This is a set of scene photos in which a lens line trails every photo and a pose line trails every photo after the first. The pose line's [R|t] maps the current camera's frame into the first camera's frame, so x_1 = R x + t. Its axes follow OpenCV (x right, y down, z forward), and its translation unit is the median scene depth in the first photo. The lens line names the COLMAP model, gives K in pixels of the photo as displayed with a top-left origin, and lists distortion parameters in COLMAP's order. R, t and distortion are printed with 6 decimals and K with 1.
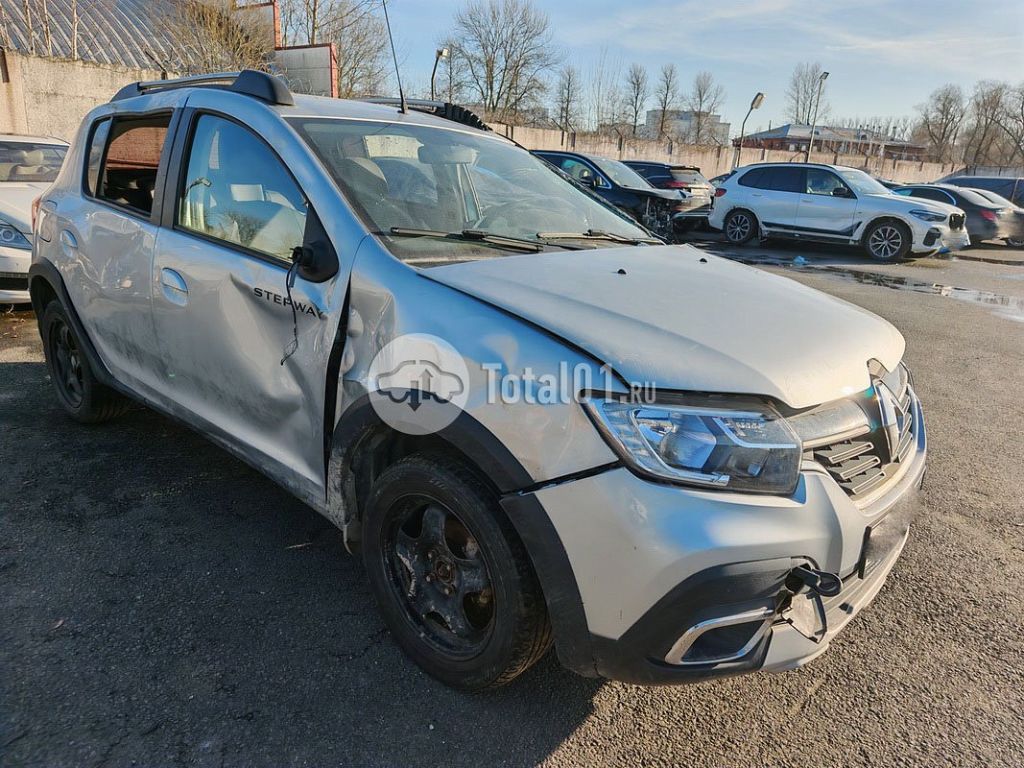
lens RADIAL K [[702.5, 0, 511.8], [0, 702.5, 380.2], [0, 0, 1]] dist [0.105876, -0.121546]
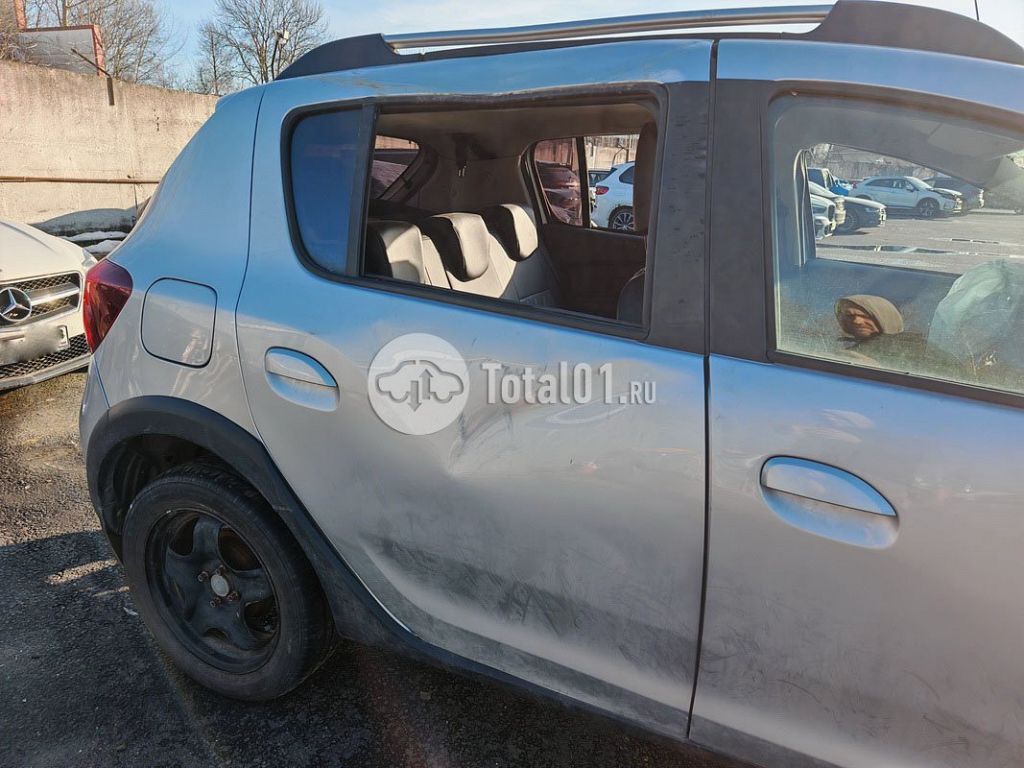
lens RADIAL K [[701.5, 0, 510.1], [0, 701.5, 380.6], [0, 0, 1]] dist [0.100756, -0.114335]
pose [[0.956984, -0.099529, 0.272534, -0.145359], [0.097635, 0.995010, 0.020536, -0.043575], [-0.273218, 0.006956, 0.961927, 0.123215]]
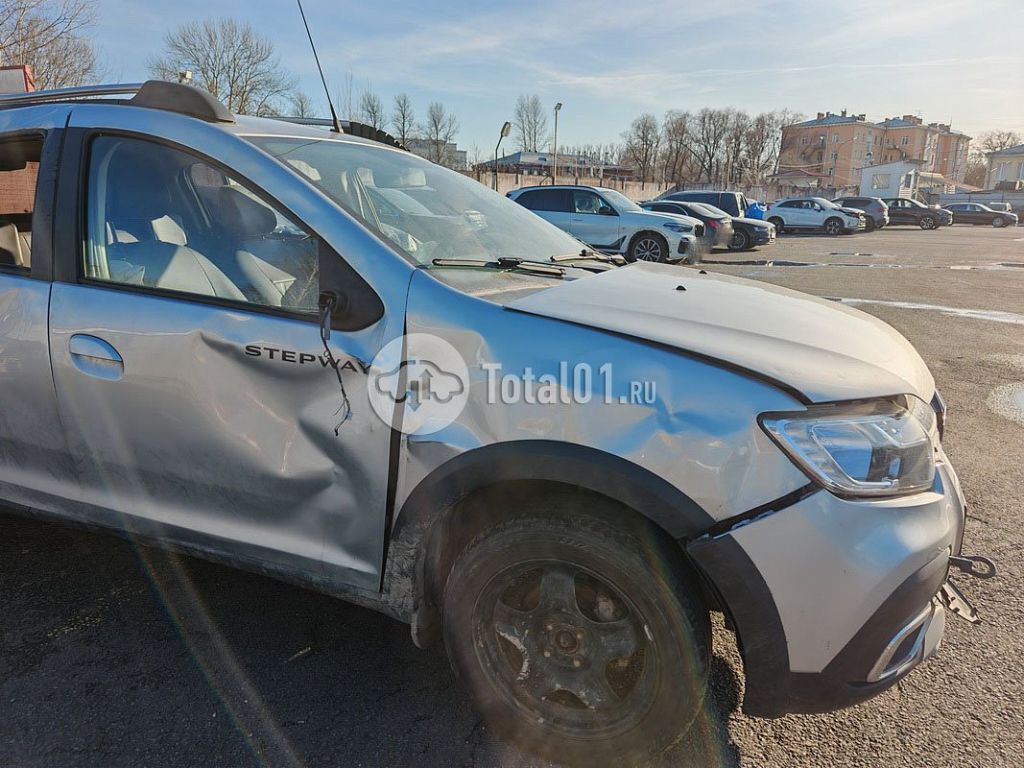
lens RADIAL K [[698.9, 0, 517.3], [0, 698.9, 386.3], [0, 0, 1]] dist [0.102569, -0.107258]
pose [[0.938518, -0.123611, 0.322341, -0.057464], [0.131773, 0.991274, -0.003531, -0.007095], [-0.319092, 0.045790, 0.946617, 0.025208]]
